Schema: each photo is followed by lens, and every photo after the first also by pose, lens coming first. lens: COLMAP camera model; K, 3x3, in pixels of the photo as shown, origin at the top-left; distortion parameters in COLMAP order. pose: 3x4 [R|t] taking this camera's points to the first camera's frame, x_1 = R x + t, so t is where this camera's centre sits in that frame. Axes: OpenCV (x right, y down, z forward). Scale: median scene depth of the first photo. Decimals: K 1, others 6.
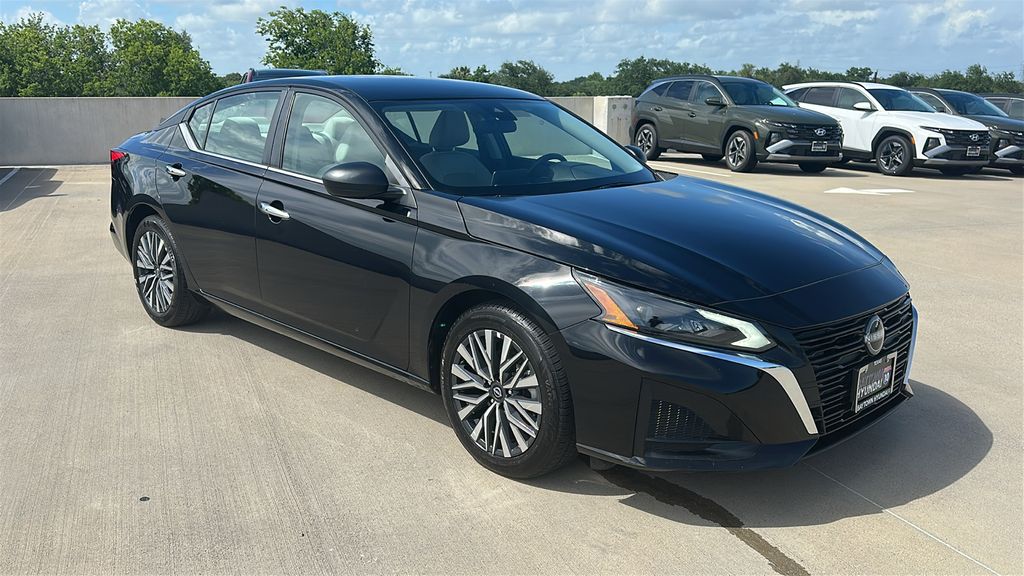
lens RADIAL K [[841.0, 0, 494.8], [0, 841.0, 286.3], [0, 0, 1]] dist [0.001518, -0.006326]
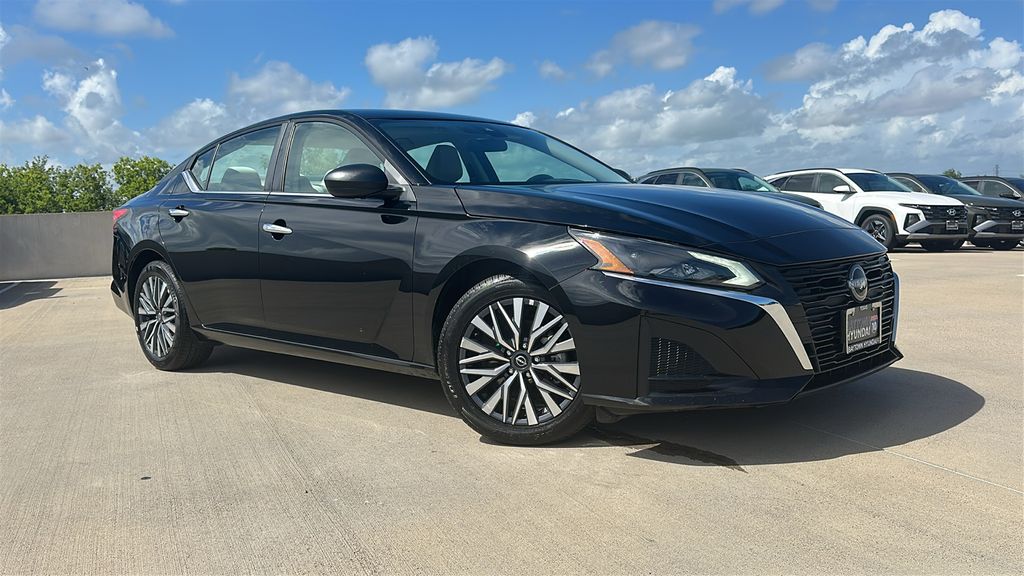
lens RADIAL K [[841.5, 0, 512.0], [0, 841.5, 288.0], [0, 0, 1]] dist [-0.010744, -0.007463]
pose [[0.999276, -0.029701, 0.023777, -0.001138], [0.032704, 0.989903, -0.137922, 0.101870], [-0.019441, 0.138599, 0.990158, -0.010240]]
